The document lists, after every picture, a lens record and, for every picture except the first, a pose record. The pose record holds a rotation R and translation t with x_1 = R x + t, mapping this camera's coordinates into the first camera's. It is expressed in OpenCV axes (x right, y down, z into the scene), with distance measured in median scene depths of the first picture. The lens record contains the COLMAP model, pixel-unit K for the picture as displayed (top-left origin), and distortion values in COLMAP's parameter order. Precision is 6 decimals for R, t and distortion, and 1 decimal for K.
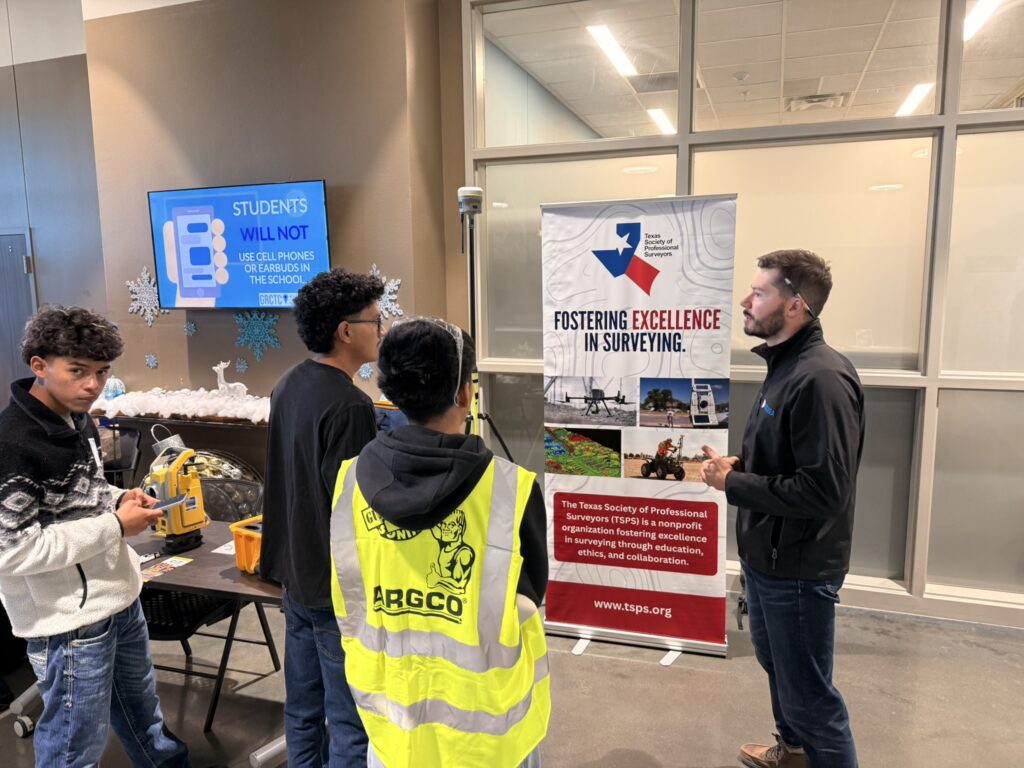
lens RADIAL K [[721.2, 0, 509.4], [0, 721.2, 387.9], [0, 0, 1]] dist [0.084054, -0.115531]
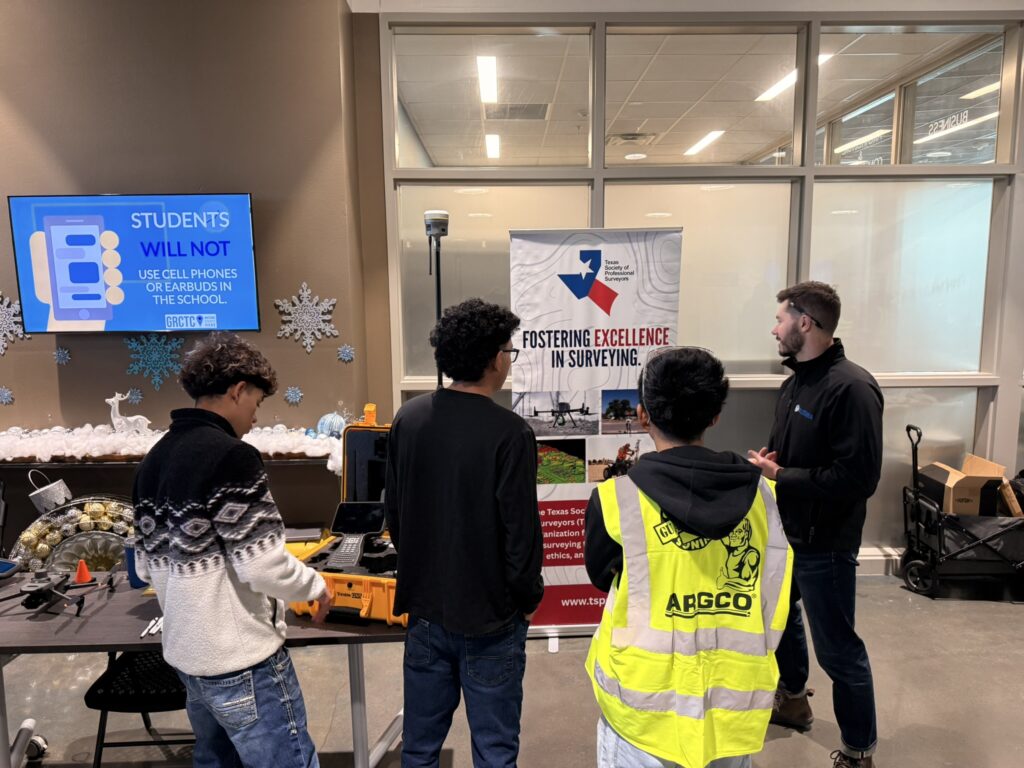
lens RADIAL K [[721.2, 0, 507.8], [0, 721.2, 389.0], [0, 0, 1]] dist [0.084054, -0.115531]
pose [[0.939777, -0.044910, 0.338824, -0.311278], [0.048554, 0.998818, -0.002281, -0.019437], [-0.338321, 0.018595, 0.940847, 0.014569]]
